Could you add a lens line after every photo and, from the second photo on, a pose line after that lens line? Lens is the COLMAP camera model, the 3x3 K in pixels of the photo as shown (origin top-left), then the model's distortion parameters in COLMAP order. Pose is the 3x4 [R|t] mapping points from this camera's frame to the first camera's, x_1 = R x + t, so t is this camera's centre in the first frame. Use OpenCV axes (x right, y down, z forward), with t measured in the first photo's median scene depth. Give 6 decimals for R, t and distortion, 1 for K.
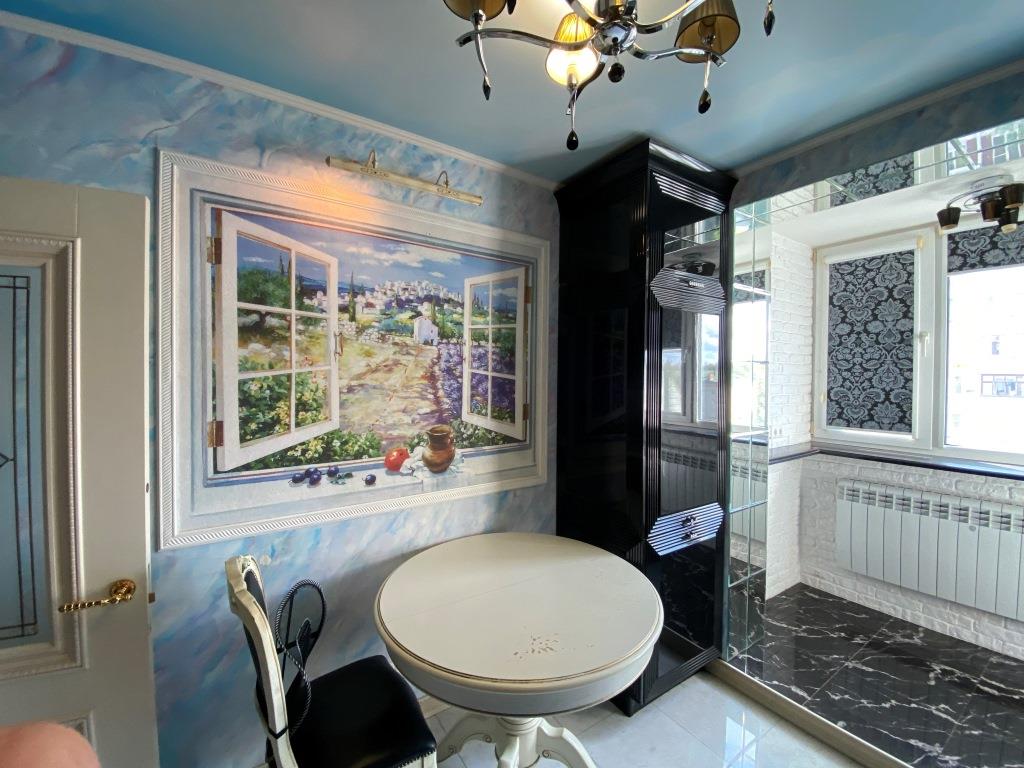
lens RADIAL K [[413.2, 0, 512.0], [0, 413.2, 384.0], [0, 0, 1]] dist [0.027375, -0.023756]
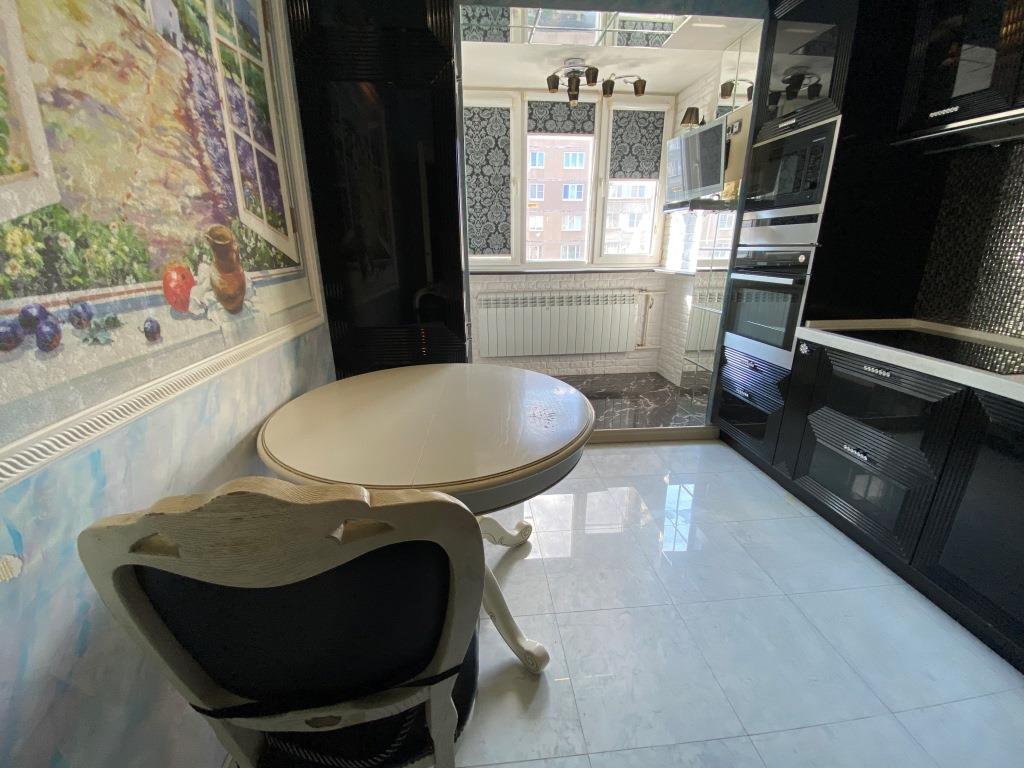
lens RADIAL K [[414.5, 0, 512.0], [0, 414.5, 384.0], [0, 0, 1]] dist [0.014749, -0.016982]
pose [[0.464233, -0.283174, 0.839226, -0.547456], [0.027081, 0.951610, 0.306114, 0.151296], [-0.885299, -0.119381, 0.449437, 0.407598]]
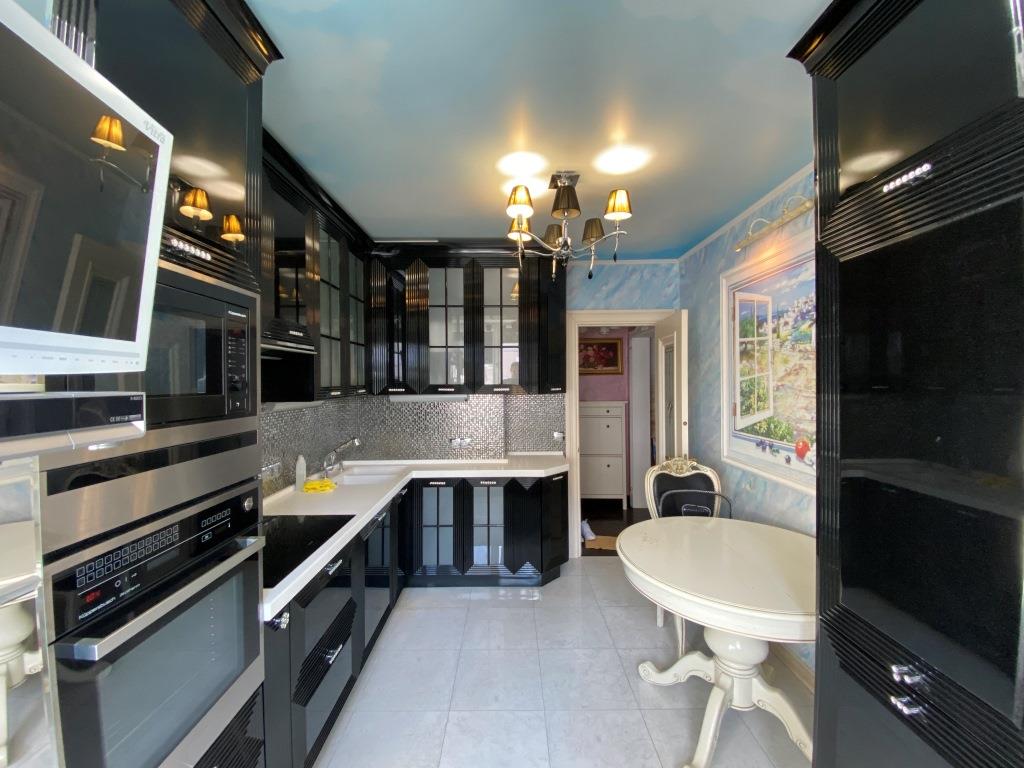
lens RADIAL K [[414.5, 0, 512.0], [0, 414.5, 384.0], [0, 0, 1]] dist [0.014749, -0.016982]
pose [[-0.548209, 0.004462, -0.836330, 1.161800], [-0.012304, 0.999835, 0.013399, -0.008132], [0.836251, 0.017635, -0.548063, 0.957487]]
